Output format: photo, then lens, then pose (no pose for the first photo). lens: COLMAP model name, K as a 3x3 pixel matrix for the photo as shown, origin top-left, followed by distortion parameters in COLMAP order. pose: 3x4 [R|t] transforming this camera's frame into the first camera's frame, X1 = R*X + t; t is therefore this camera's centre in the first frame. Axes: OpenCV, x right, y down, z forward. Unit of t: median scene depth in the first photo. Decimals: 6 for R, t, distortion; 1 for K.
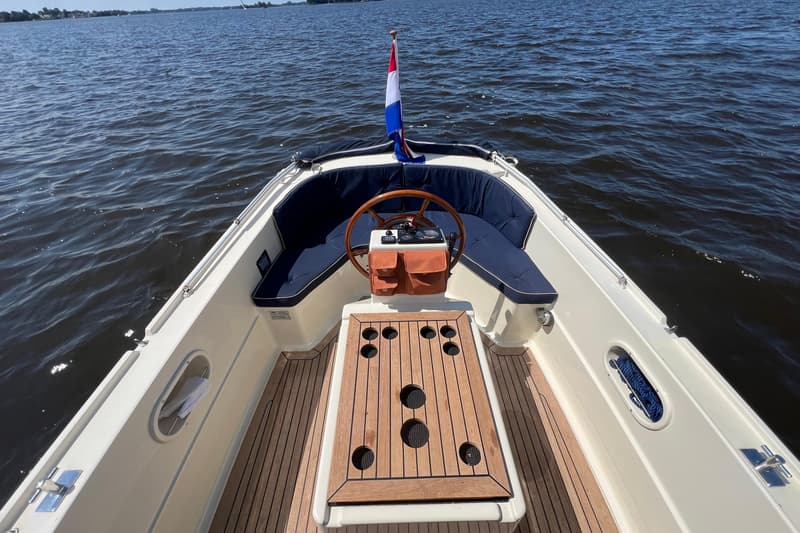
lens RADIAL K [[328.1, 0, 400.0], [0, 328.1, 266.5], [0, 0, 1]] dist [-0.001327, 0.003966]
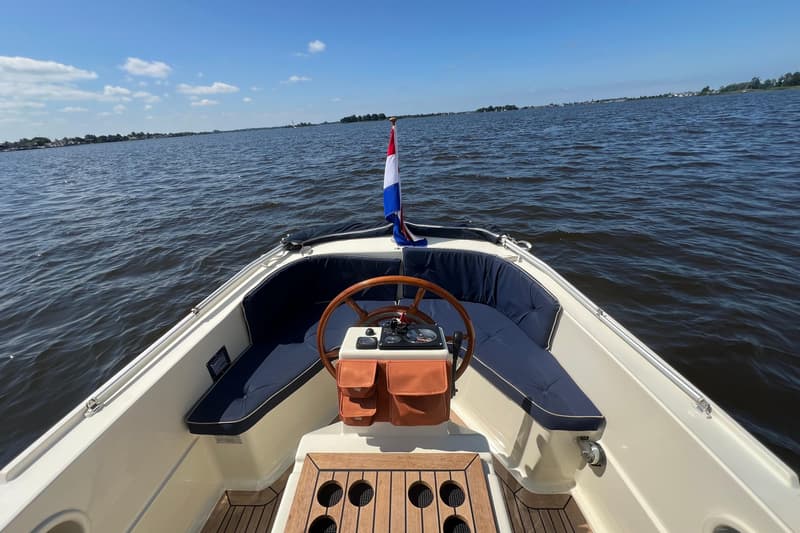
lens RADIAL K [[316.9, 0, 400.0], [0, 316.9, 266.5], [0, 0, 1]] dist [-0.000173, -0.000042]
pose [[0.999116, 0.010479, -0.040720, 0.050054], [-0.020437, 0.967384, -0.252489, -0.053644], [0.036746, 0.253098, 0.966743, 0.220175]]
